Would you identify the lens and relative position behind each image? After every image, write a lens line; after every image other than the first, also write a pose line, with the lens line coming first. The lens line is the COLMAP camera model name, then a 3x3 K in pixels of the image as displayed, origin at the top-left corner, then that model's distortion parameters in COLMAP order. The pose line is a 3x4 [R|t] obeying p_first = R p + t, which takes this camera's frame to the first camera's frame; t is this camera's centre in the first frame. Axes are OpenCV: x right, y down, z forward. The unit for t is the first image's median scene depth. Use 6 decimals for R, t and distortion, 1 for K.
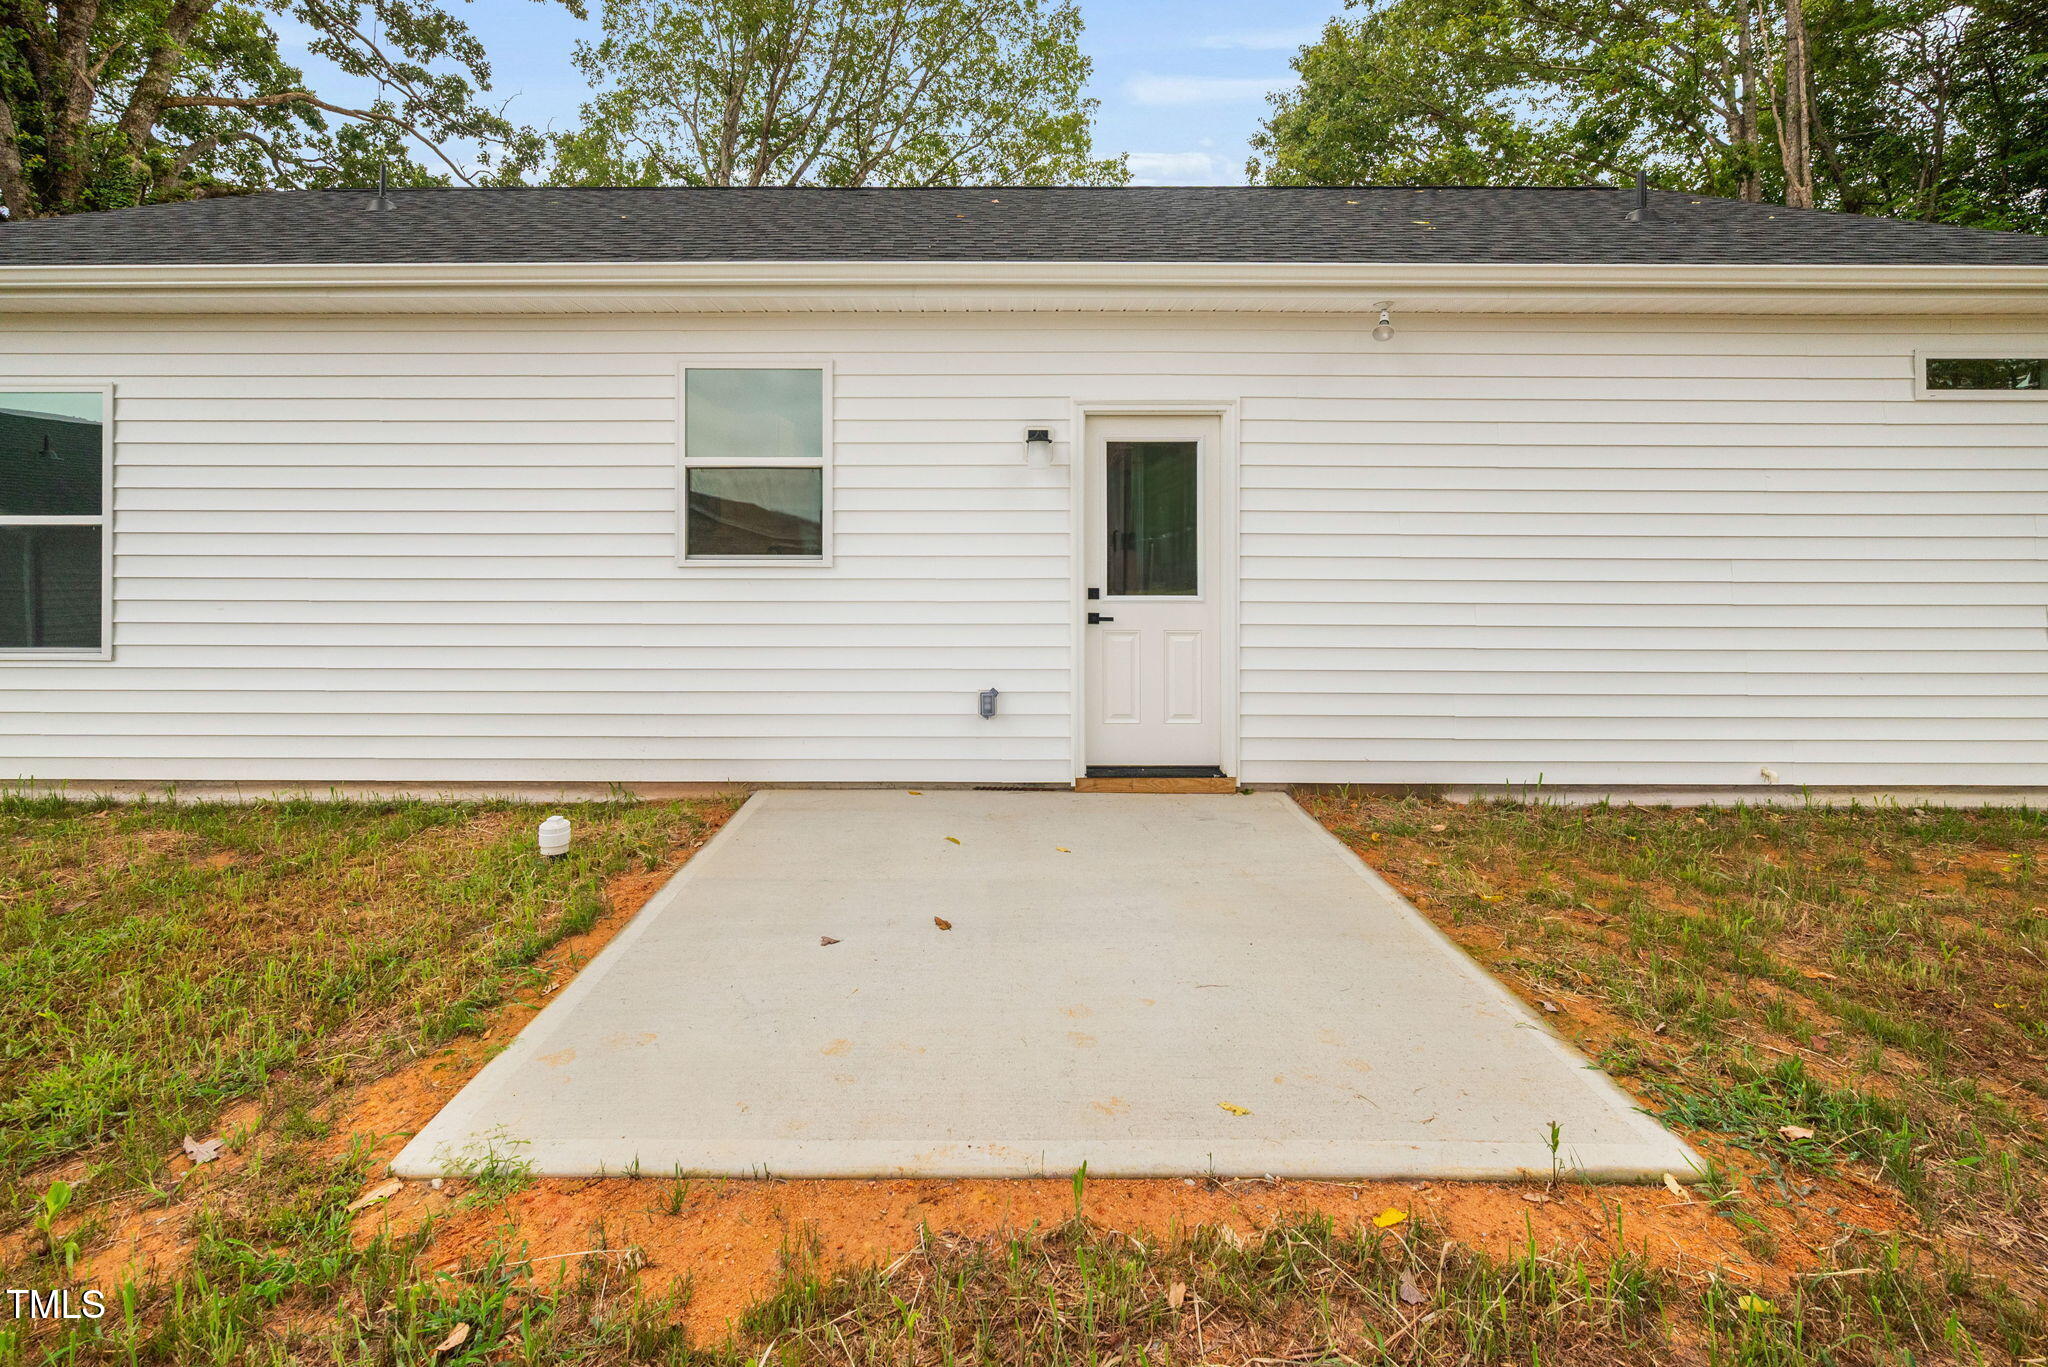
lens RADIAL K [[873.3, 0, 1024.7], [0, 873.3, 542.2], [0, 0, 1]] dist [-0.000133, 0.000046]
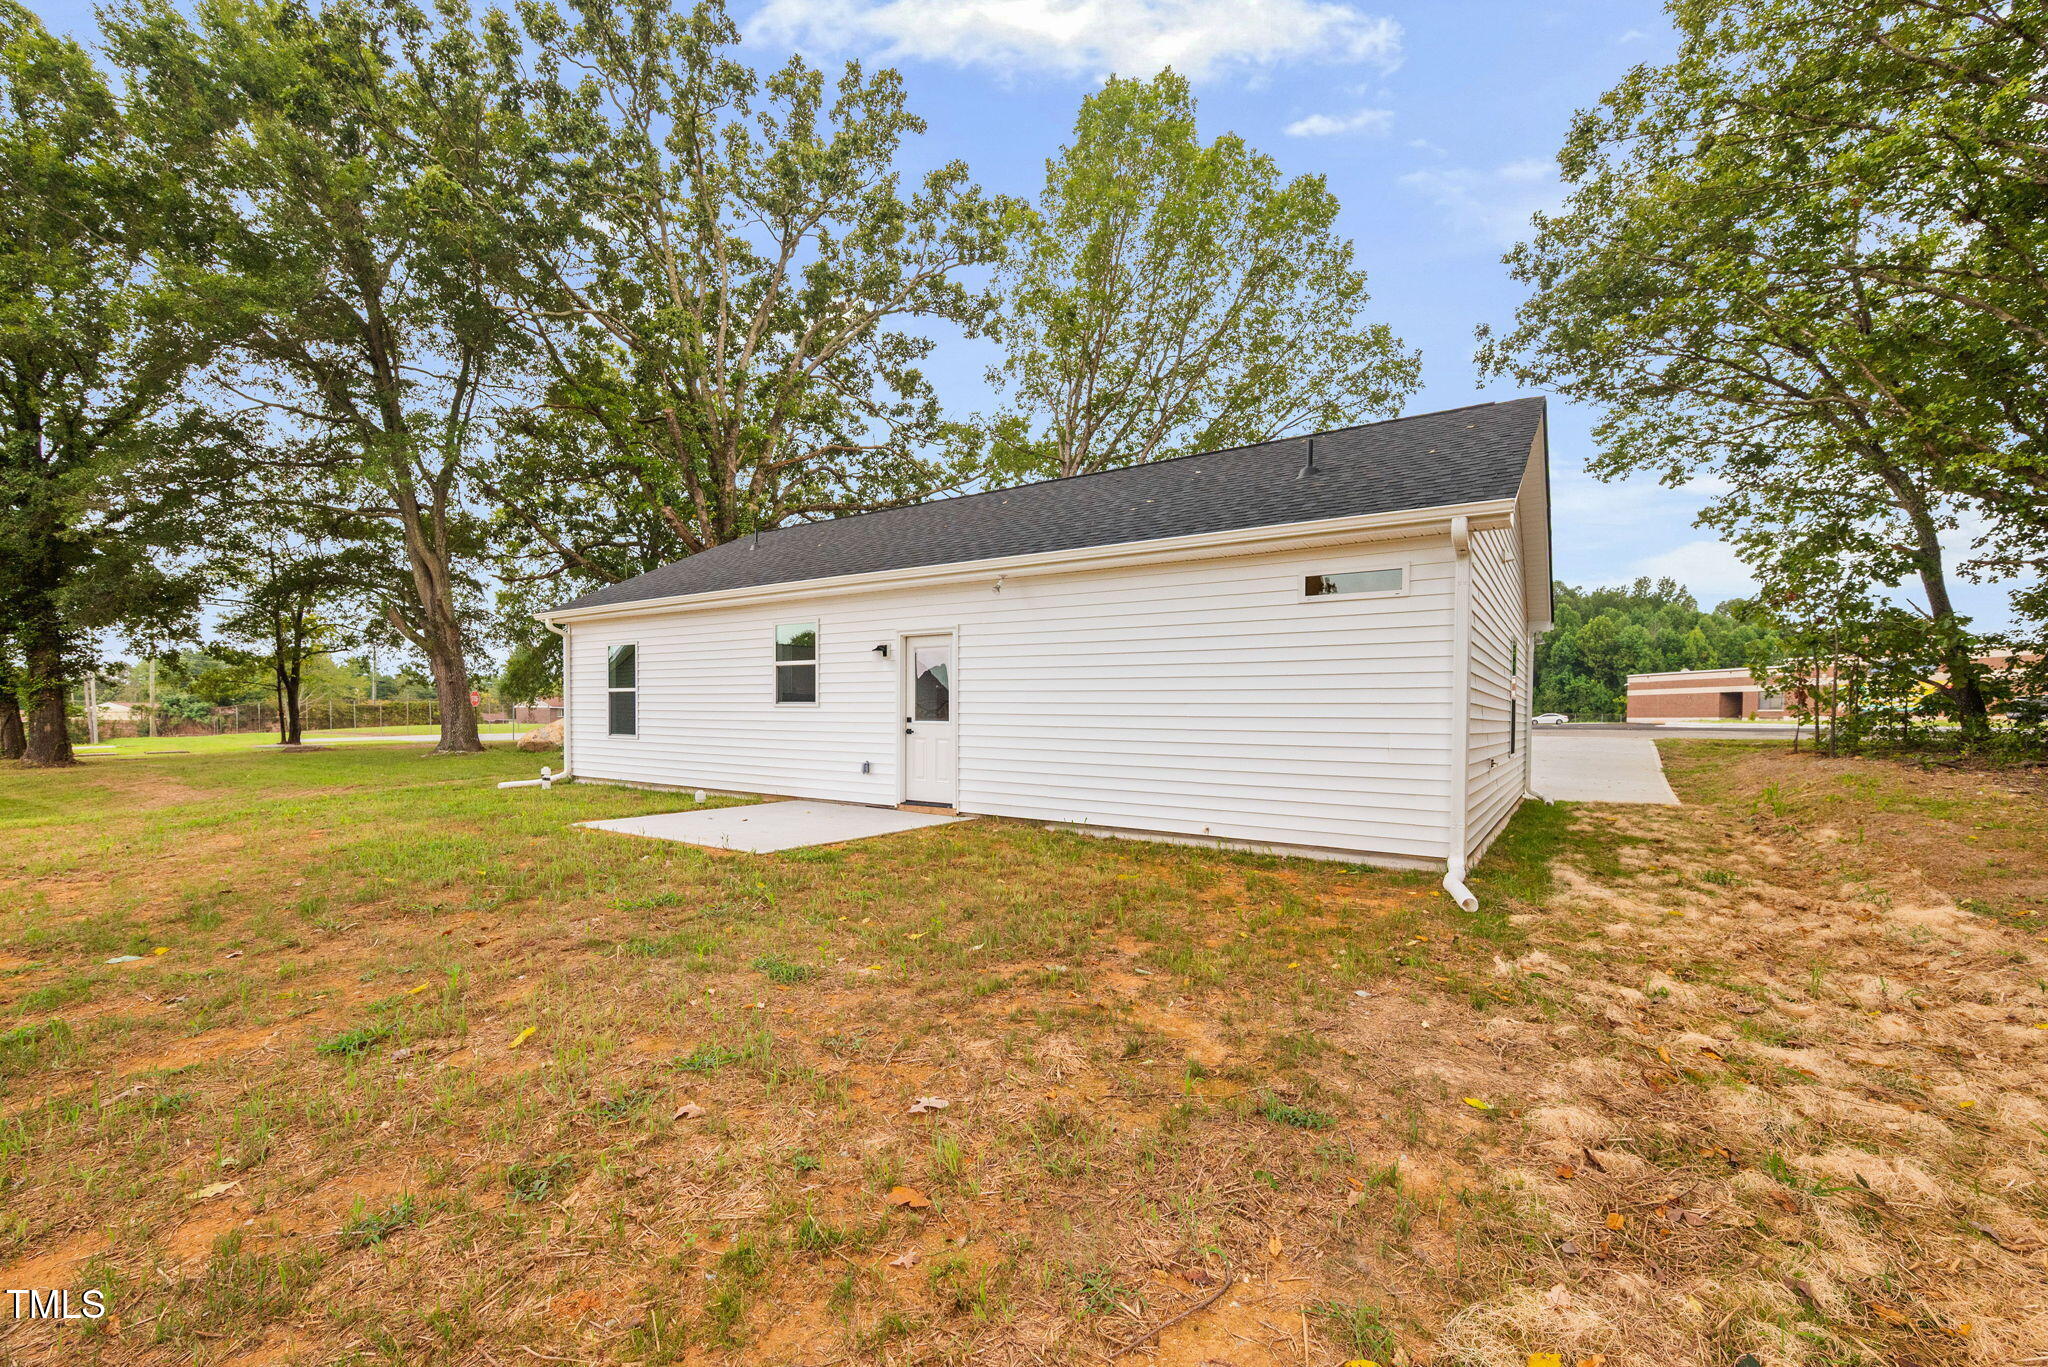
lens RADIAL K [[842.1, 0, 1039.8], [0, 842.1, 737.1], [0, 0, 1]] dist [-0.001289, -0.000180]
pose [[0.835570, 0.019446, -0.549040, 0.379191], [-0.009823, 0.999742, 0.020460, 0.014340], [0.549297, -0.011702, 0.835545, -0.140106]]
